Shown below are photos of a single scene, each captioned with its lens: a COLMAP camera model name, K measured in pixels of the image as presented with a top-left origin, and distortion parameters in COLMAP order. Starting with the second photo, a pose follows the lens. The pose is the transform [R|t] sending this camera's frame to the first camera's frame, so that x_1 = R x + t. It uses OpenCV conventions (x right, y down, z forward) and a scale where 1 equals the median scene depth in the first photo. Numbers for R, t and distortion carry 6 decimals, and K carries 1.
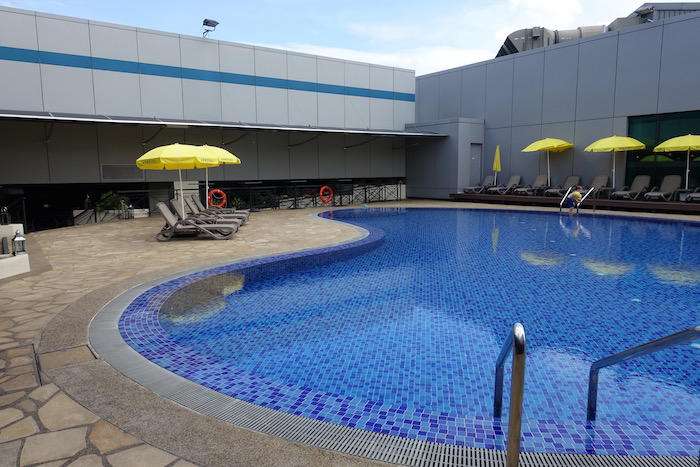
lens RADIAL K [[485.1, 0, 350.0], [0, 485.1, 233.5], [0, 0, 1]] dist [0.000293, 0.002501]
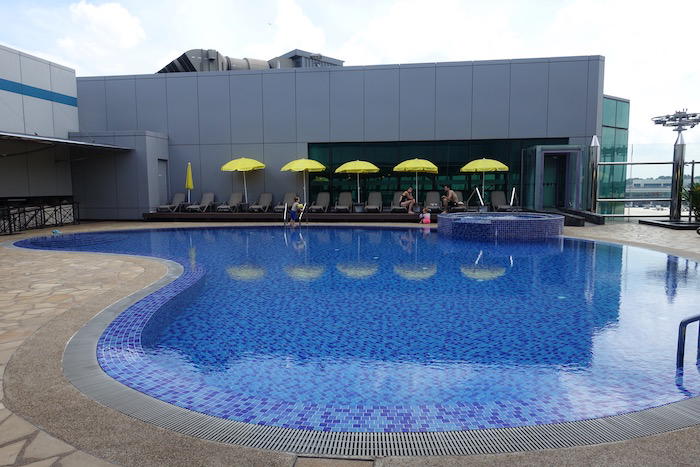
lens RADIAL K [[485.1, 0, 350.0], [0, 485.1, 233.5], [0, 0, 1]] dist [0.000293, 0.002501]
pose [[0.689701, -0.064558, 0.721210, -0.186683], [0.092441, 0.995718, 0.000728, -0.010137], [-0.718169, 0.066168, 0.692716, 0.100701]]
